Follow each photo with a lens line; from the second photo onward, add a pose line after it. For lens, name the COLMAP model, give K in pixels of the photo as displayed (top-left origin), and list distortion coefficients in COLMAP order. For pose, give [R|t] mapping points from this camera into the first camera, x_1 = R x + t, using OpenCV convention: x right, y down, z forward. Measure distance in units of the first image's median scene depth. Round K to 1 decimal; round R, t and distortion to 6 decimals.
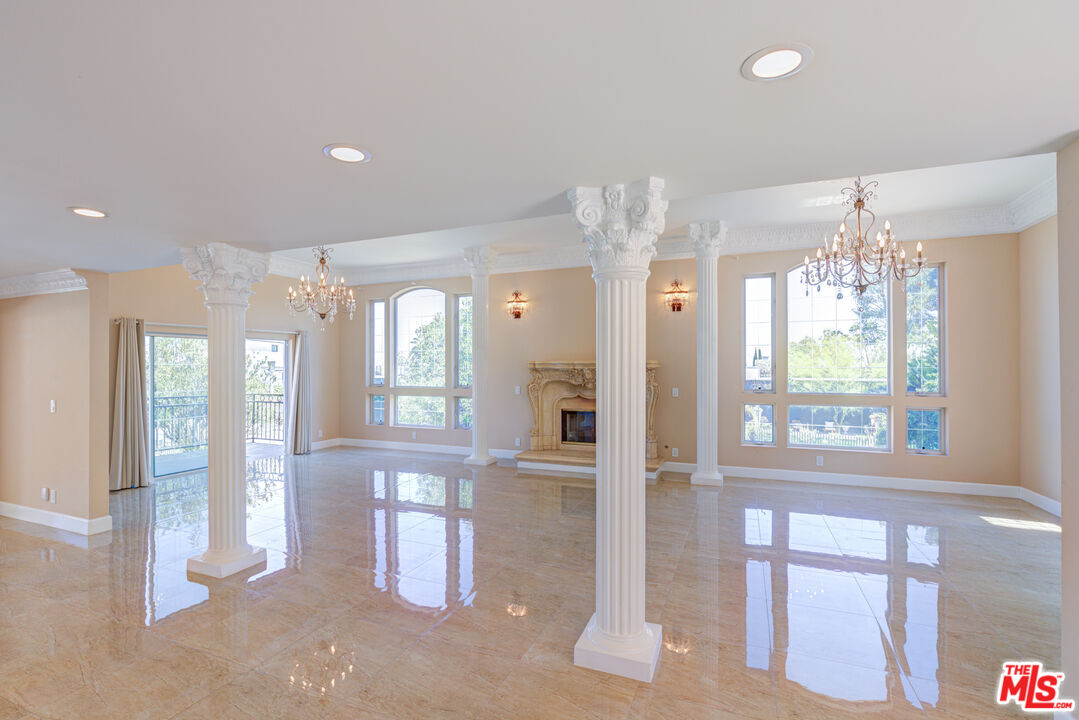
lens RADIAL K [[498.7, 0, 533.0], [0, 498.7, 365.7], [0, 0, 1]] dist [-0.016388, 0.003951]
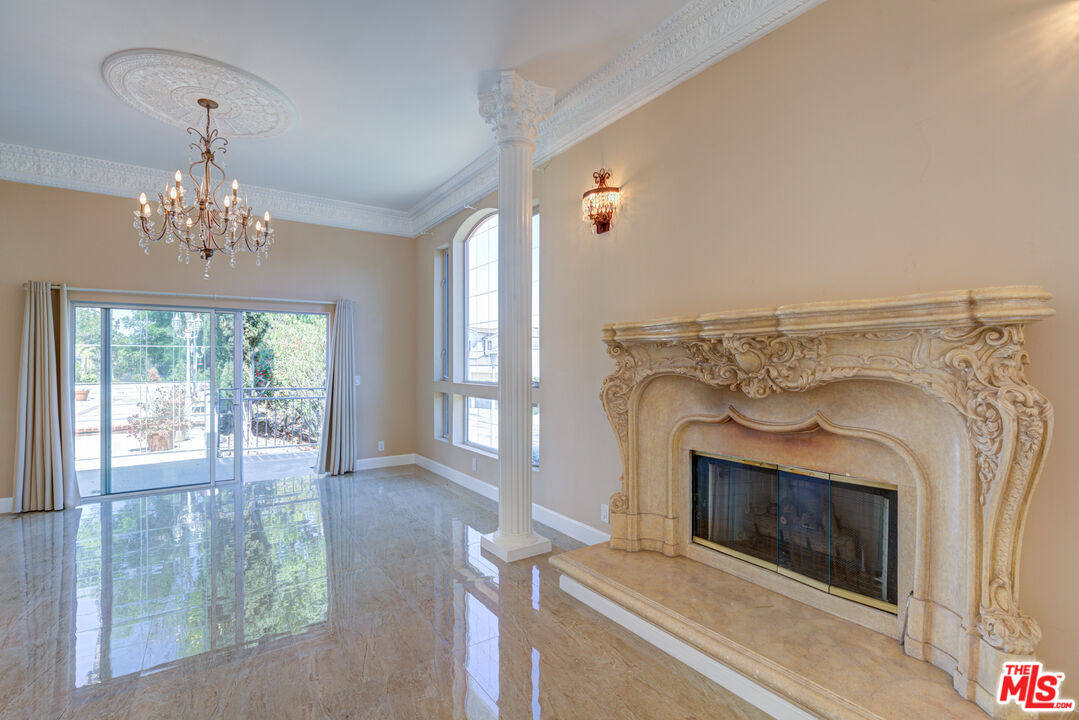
lens RADIAL K [[498.7, 0, 531.0], [0, 498.7, 359.4], [0, 0, 1]] dist [-0.016388, 0.003951]
pose [[0.838342, -0.003678, -0.545132, 0.161602], [0.002224, 0.999992, -0.003326, 0.019971], [0.545140, 0.001576, 0.838343, 0.625161]]
